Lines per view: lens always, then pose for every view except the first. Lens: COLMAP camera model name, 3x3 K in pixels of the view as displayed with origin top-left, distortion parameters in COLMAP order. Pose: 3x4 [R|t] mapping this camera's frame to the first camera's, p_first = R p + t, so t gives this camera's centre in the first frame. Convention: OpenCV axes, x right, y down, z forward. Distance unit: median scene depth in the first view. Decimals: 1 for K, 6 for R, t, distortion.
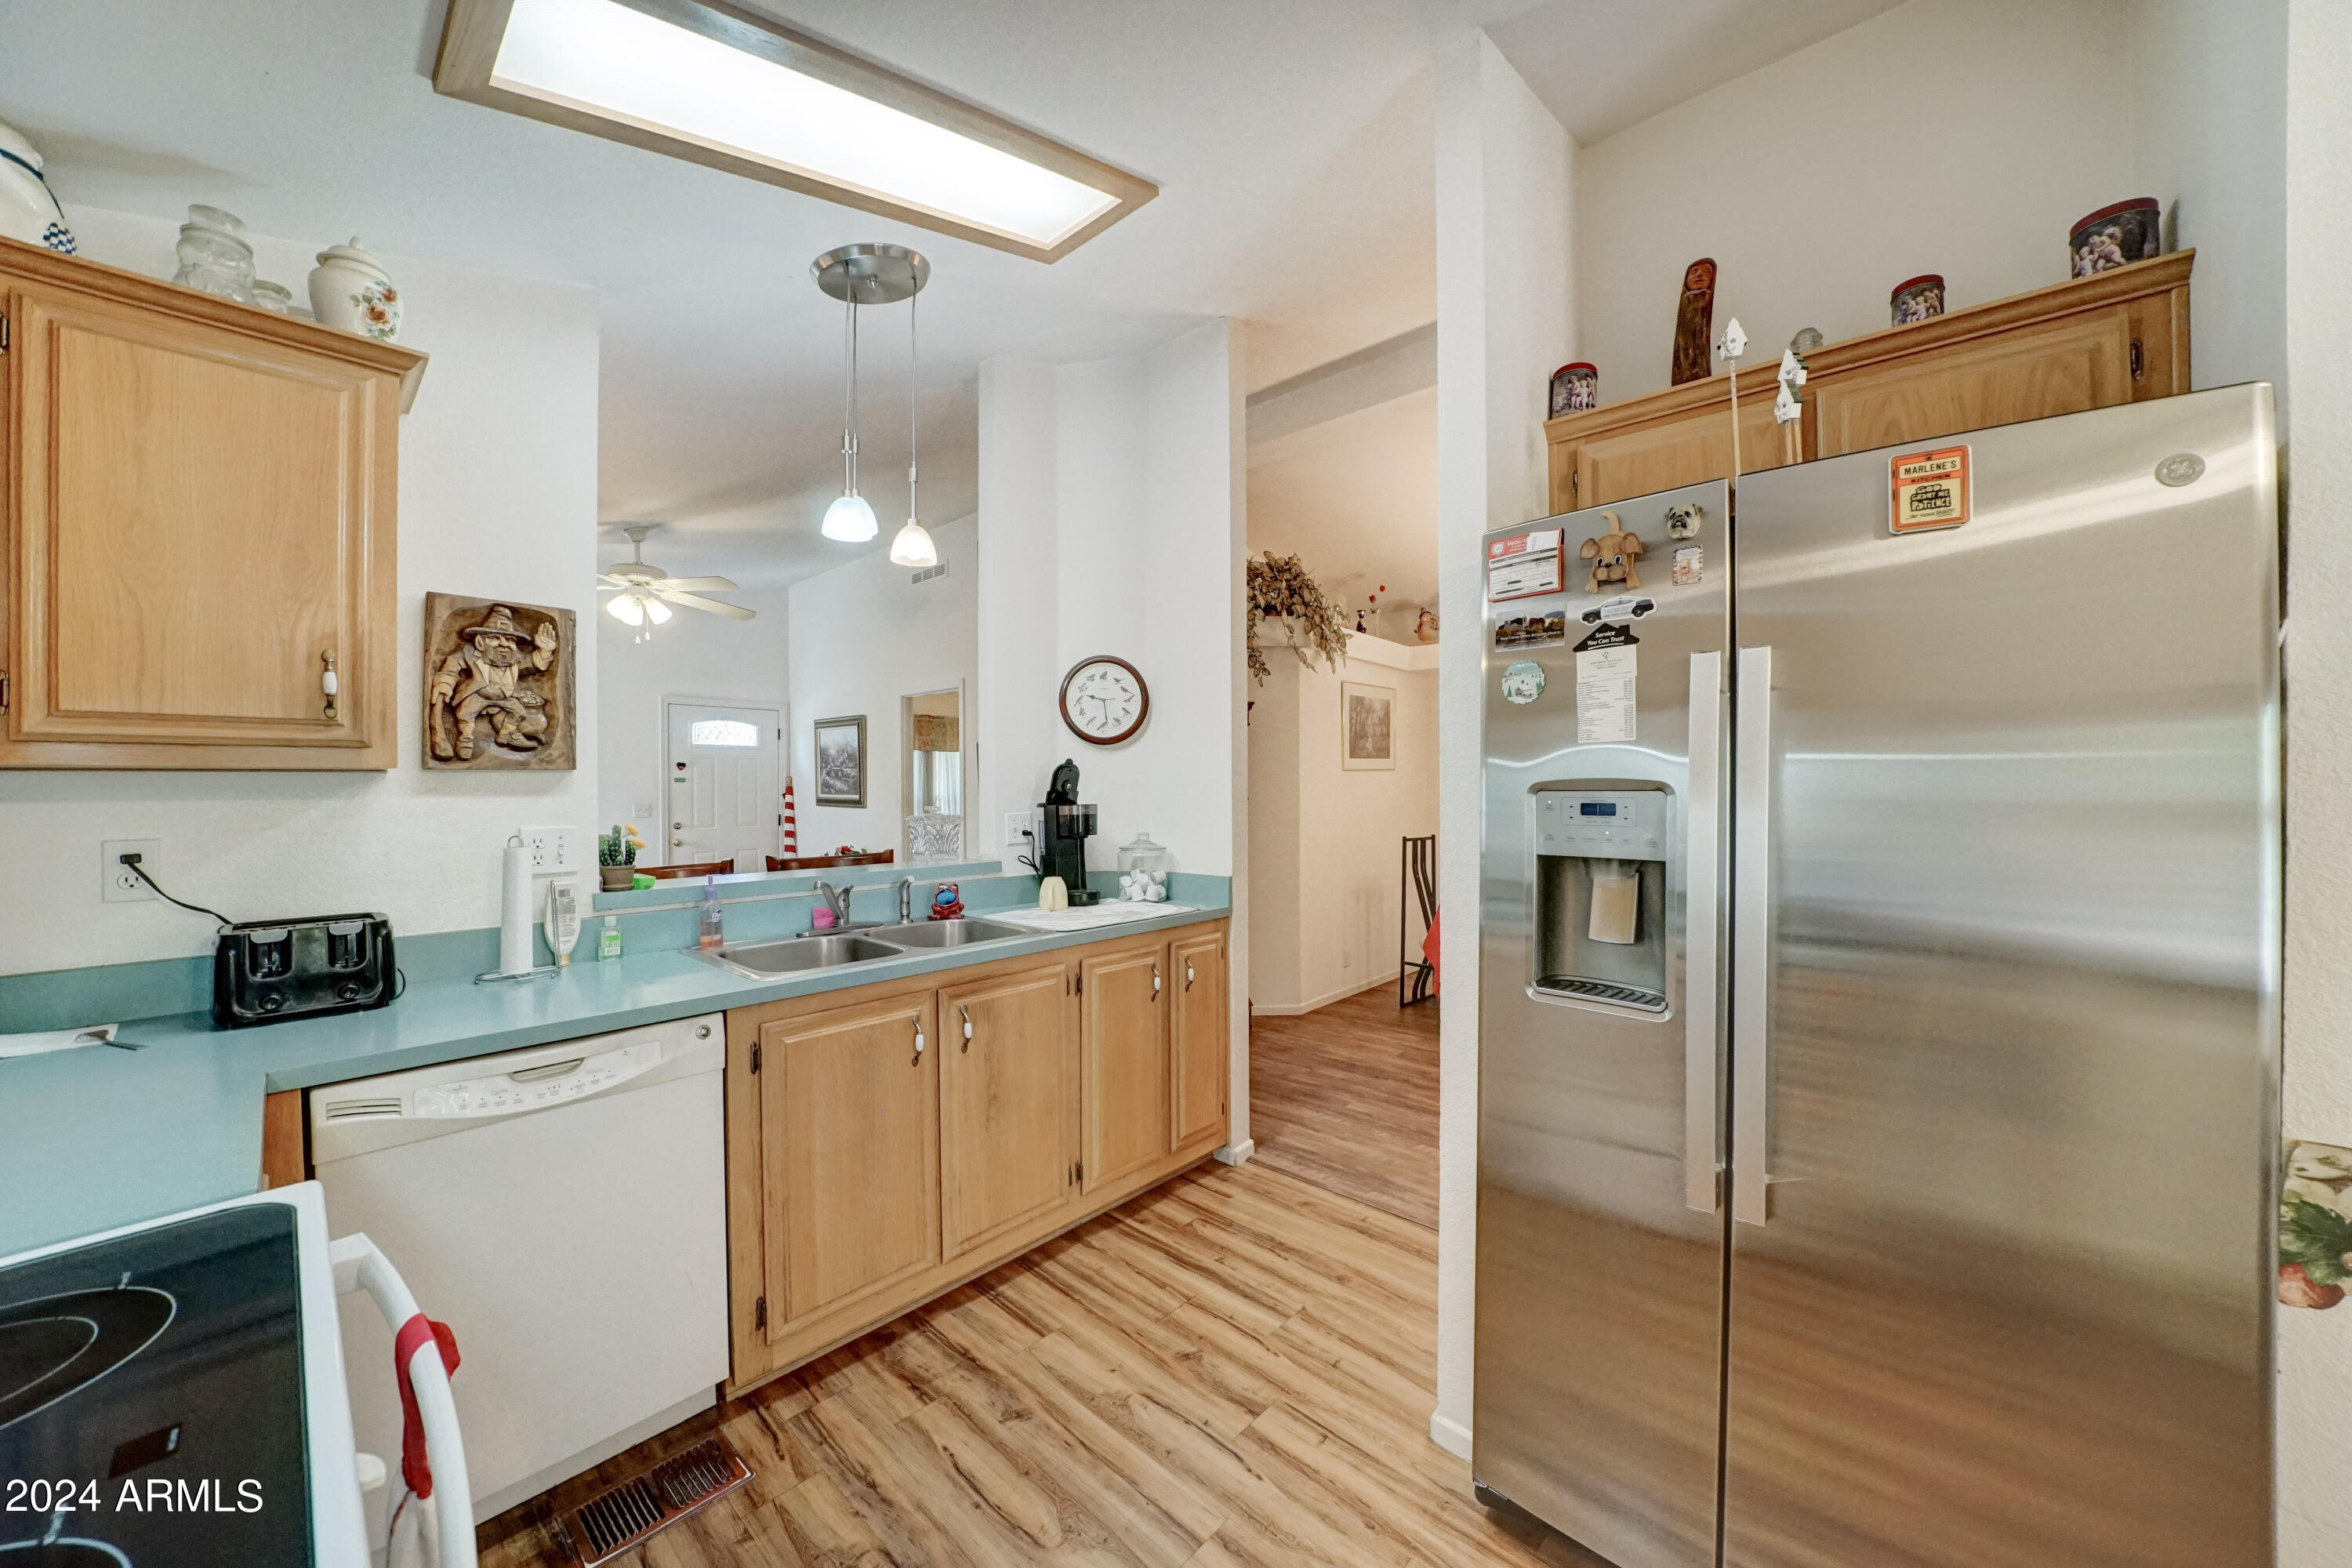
lens RADIAL K [[811.8, 0, 1163.2], [0, 811.8, 785.0], [0, 0, 1]] dist [-0.020539, 0.002803]
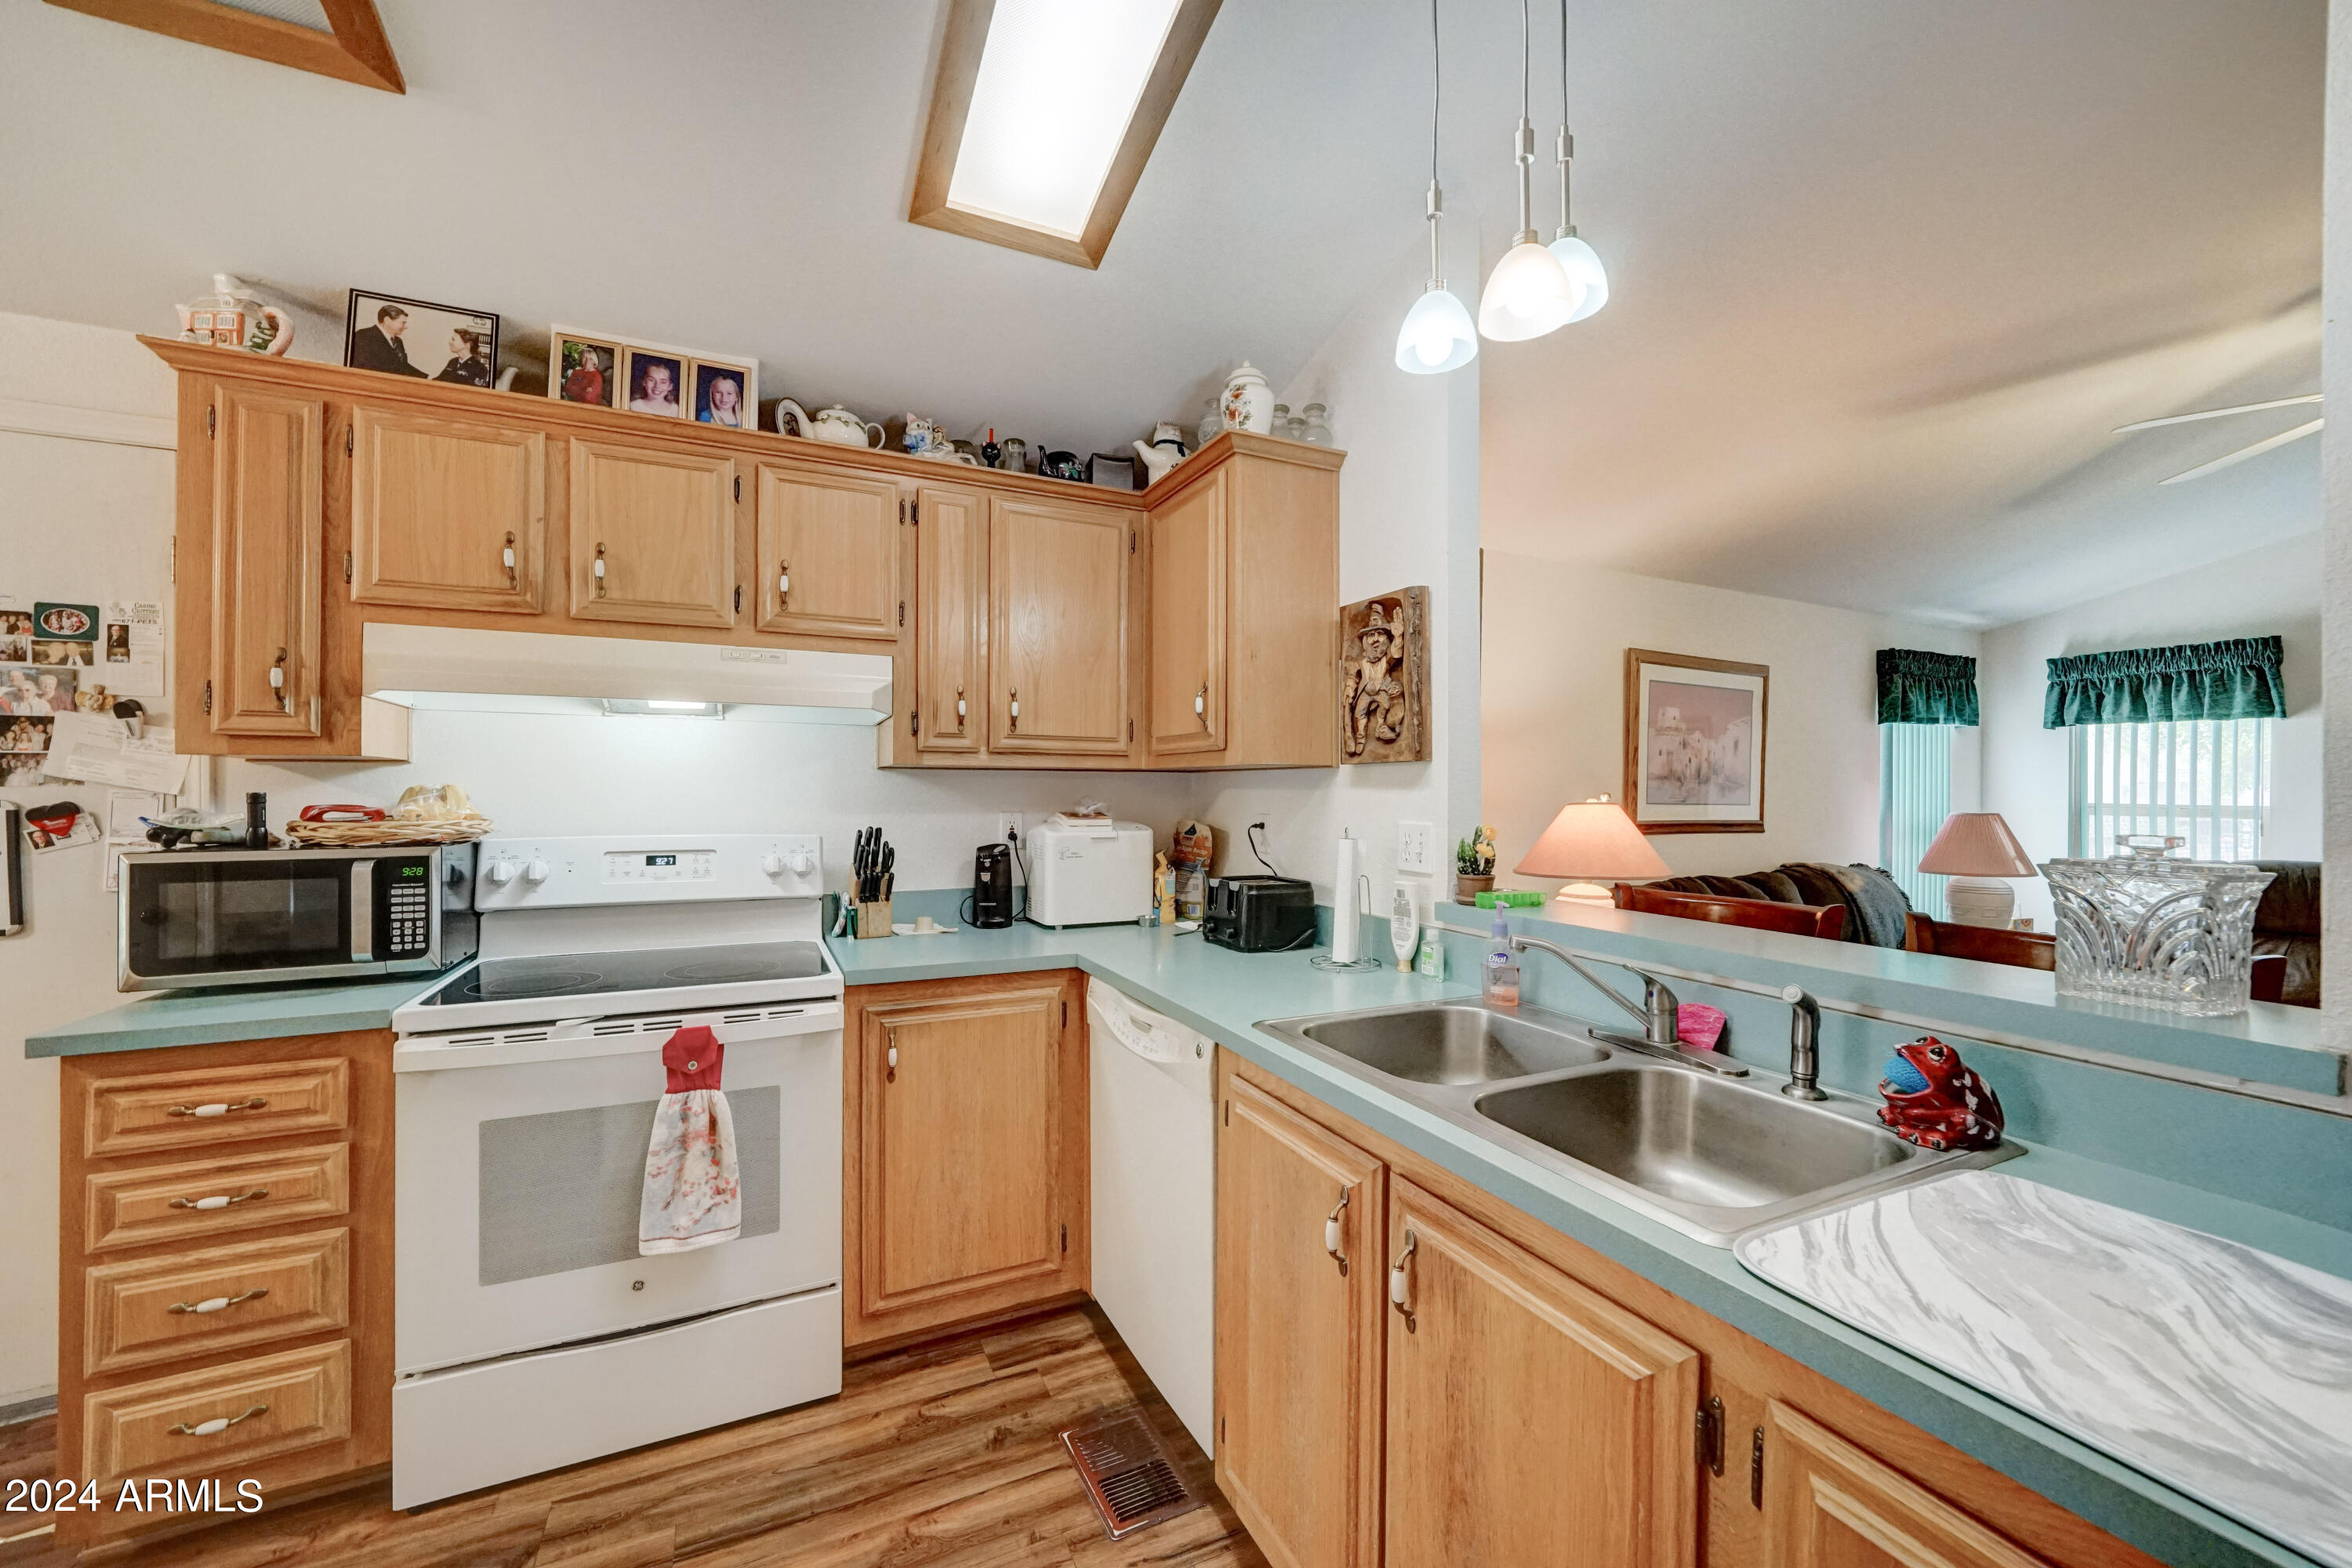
lens RADIAL K [[880.0, 0, 1182.3], [0, 880.0, 786.5], [0, 0, 1]] dist [-0.002193, -0.000196]
pose [[-0.356385, 0.003083, -0.934334, 0.273721], [-0.001859, 0.999990, 0.004008, 0.005766], [0.934337, 0.003165, -0.356375, 1.032670]]
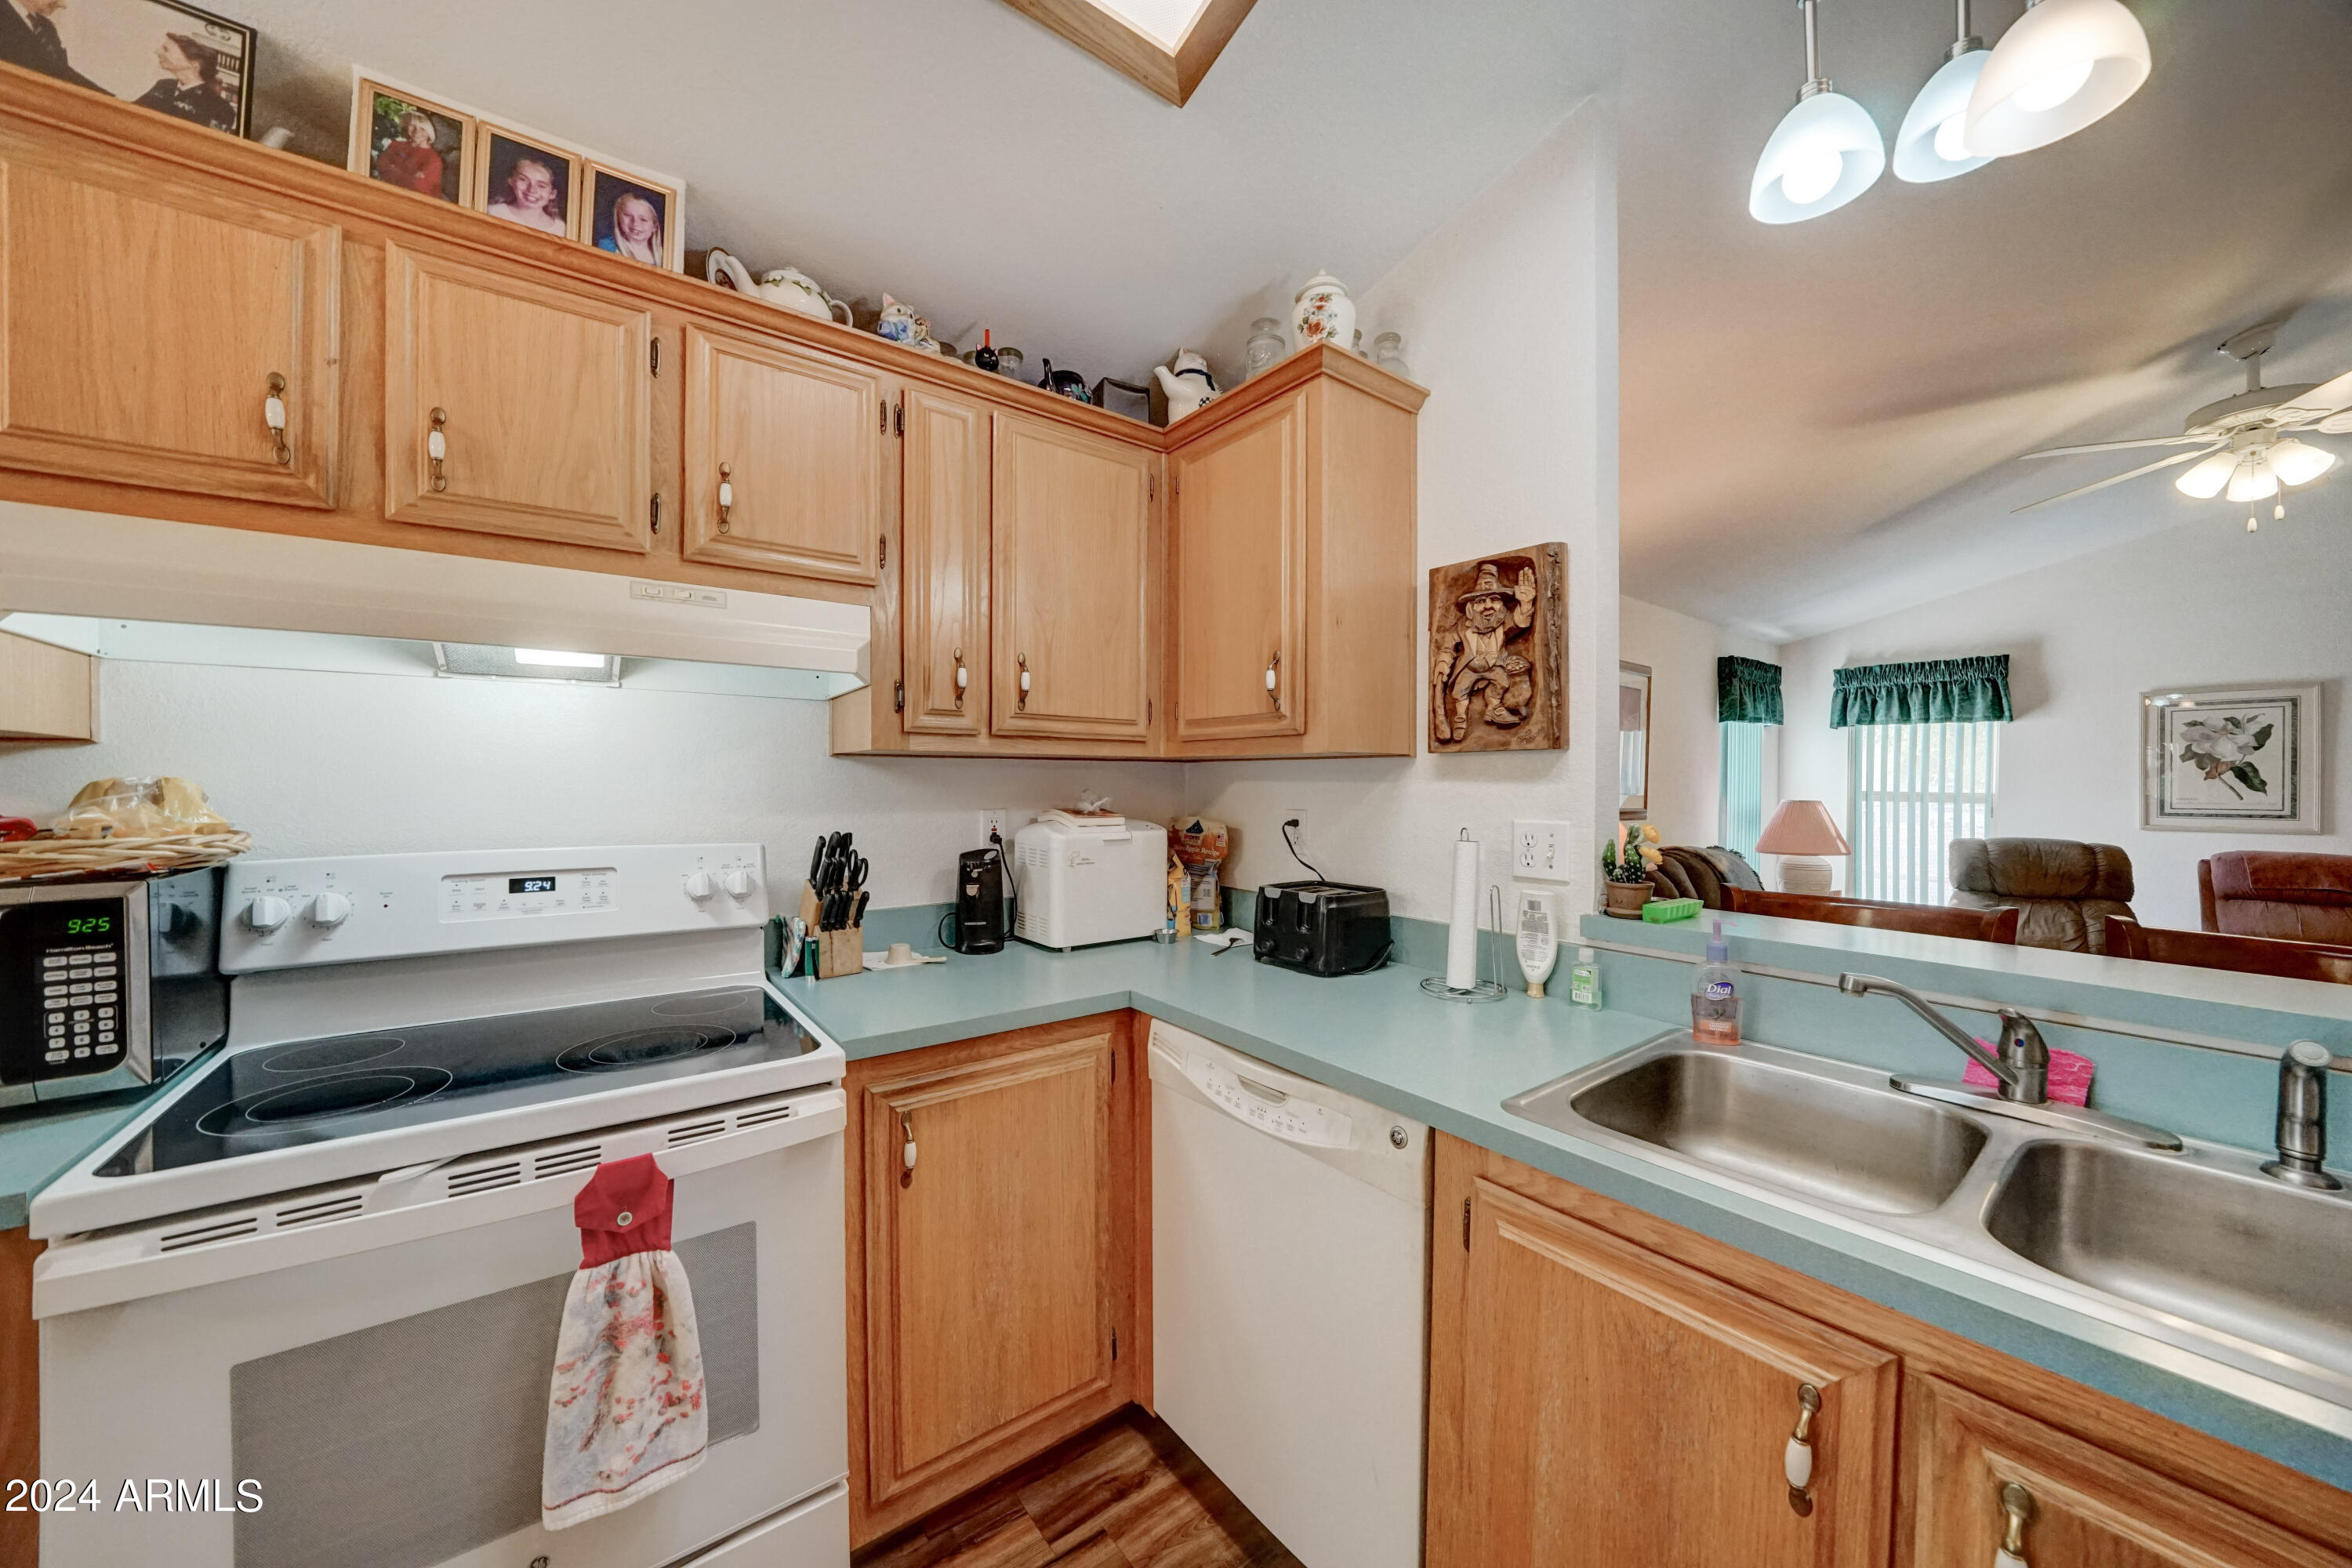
lens RADIAL K [[811.8, 0, 1185.2], [0, 811.8, 786.6], [0, 0, 1]] dist [-0.020539, 0.002803]
pose [[-0.164644, 0.016100, -0.986222, 0.085193], [-0.002800, 0.999855, 0.016791, 0.004607], [0.986349, 0.005526, -0.164575, 0.725936]]
